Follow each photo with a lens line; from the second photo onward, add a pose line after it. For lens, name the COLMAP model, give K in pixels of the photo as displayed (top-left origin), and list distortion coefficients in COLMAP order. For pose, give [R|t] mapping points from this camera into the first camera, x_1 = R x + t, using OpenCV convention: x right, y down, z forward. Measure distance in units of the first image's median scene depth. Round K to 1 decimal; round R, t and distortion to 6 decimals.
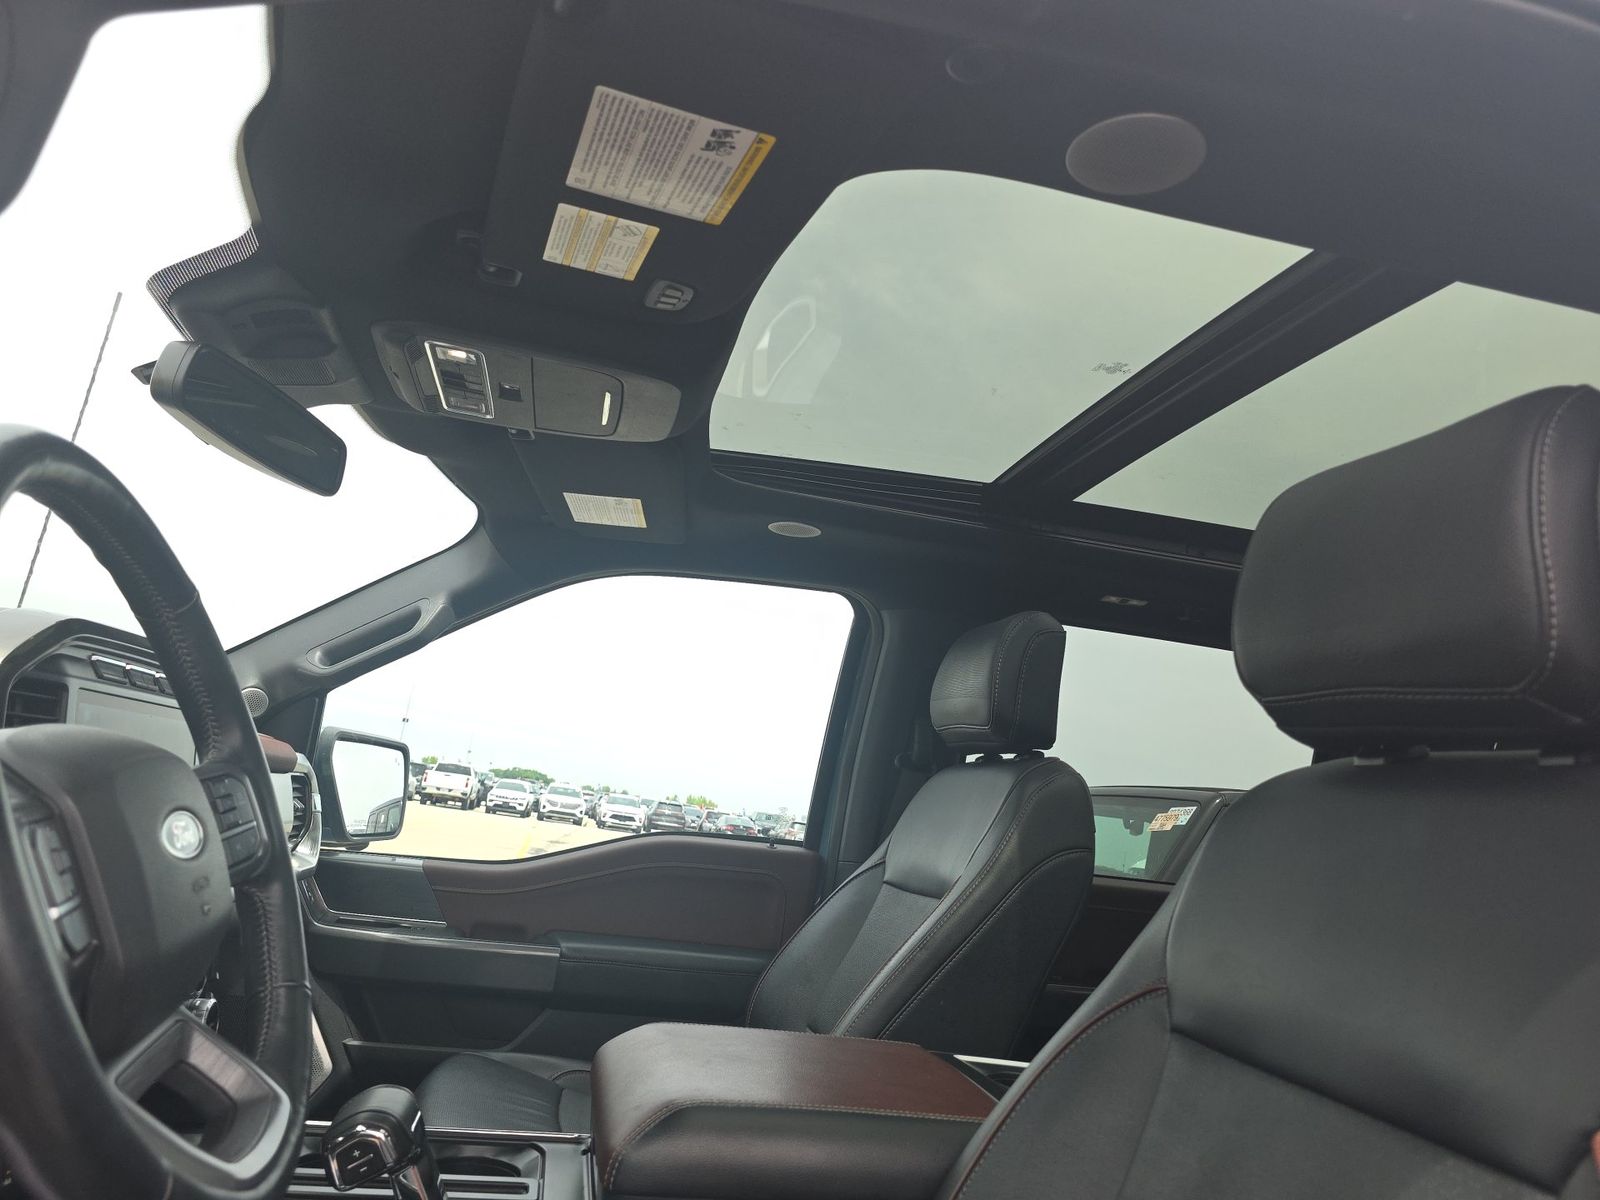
lens RADIAL K [[1060.2, 0, 769.8], [0, 1060.2, 596.5], [0, 0, 1]] dist [0.081145, -0.092589]
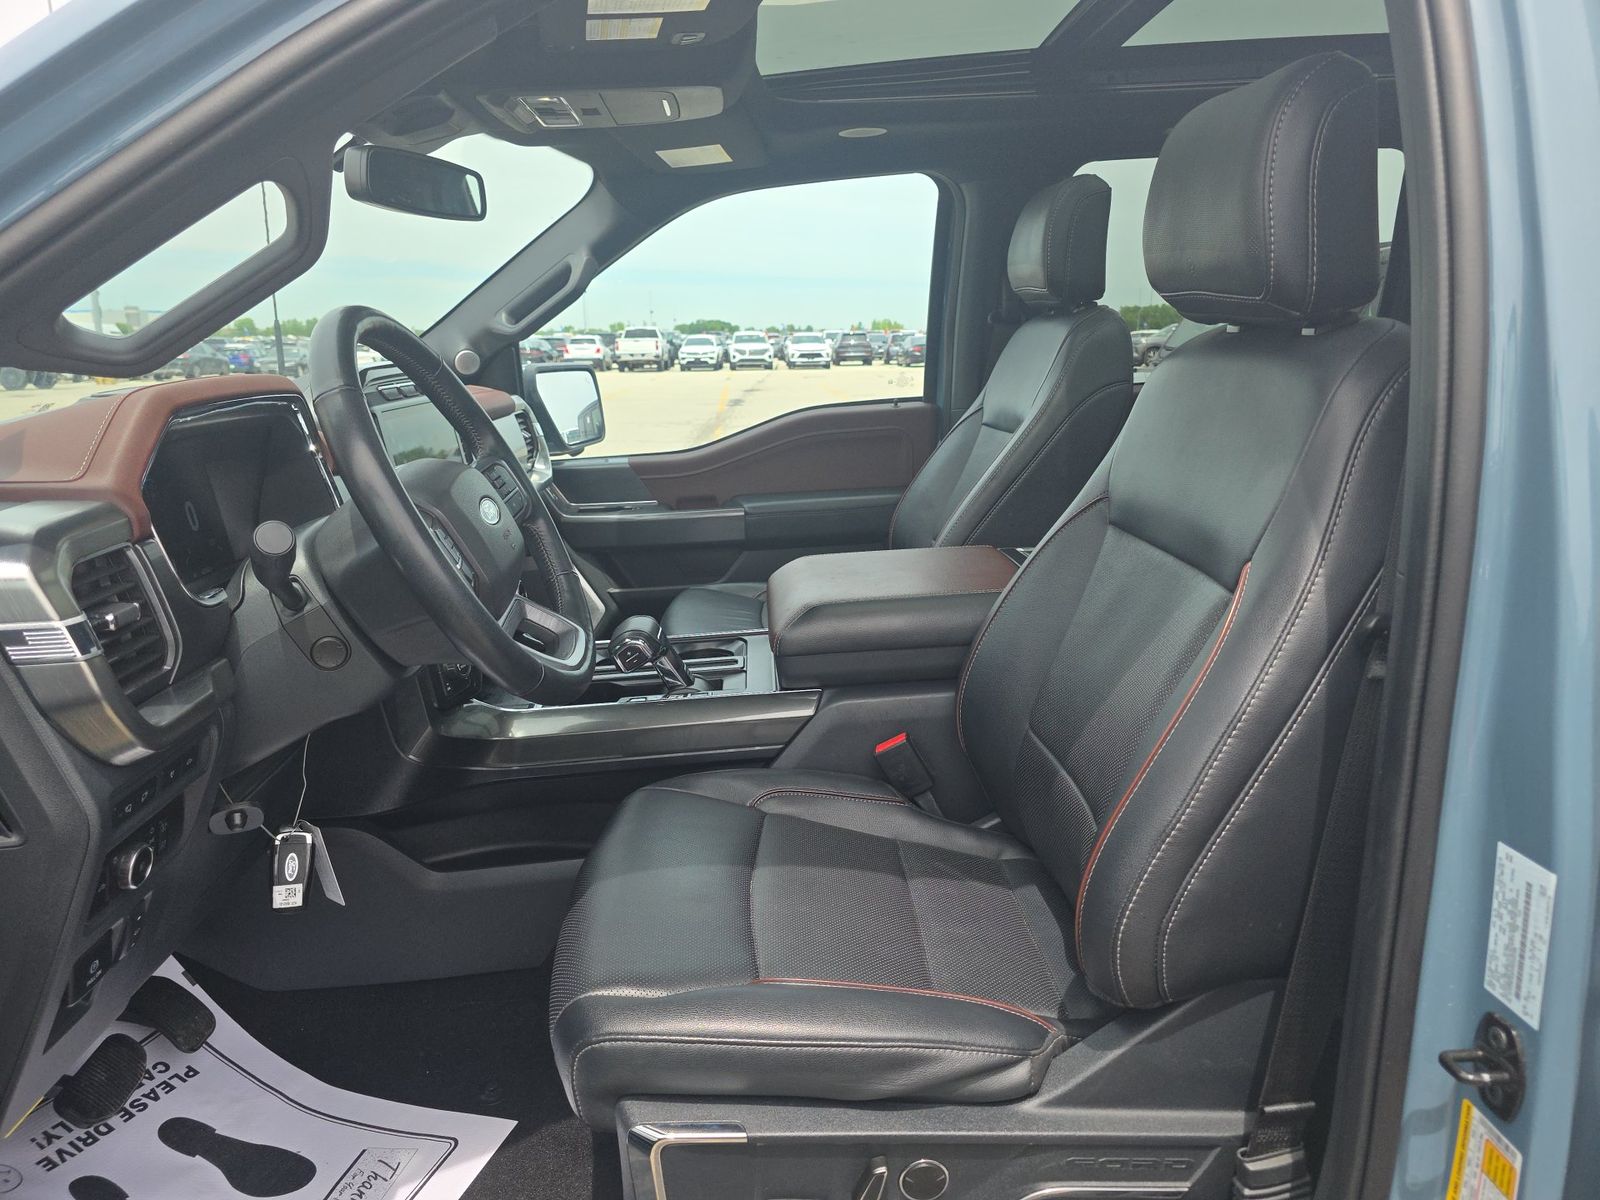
lens RADIAL K [[1059.3, 0, 800.0], [0, 1059.3, 600.0], [0, 0, 1]] dist [0.040271, 0.001037]
pose [[0.975996, -0.125936, -0.177687, 0.091108], [0.189940, 0.891385, 0.411529, -0.095440], [0.106561, -0.435401, 0.893908, -0.208764]]
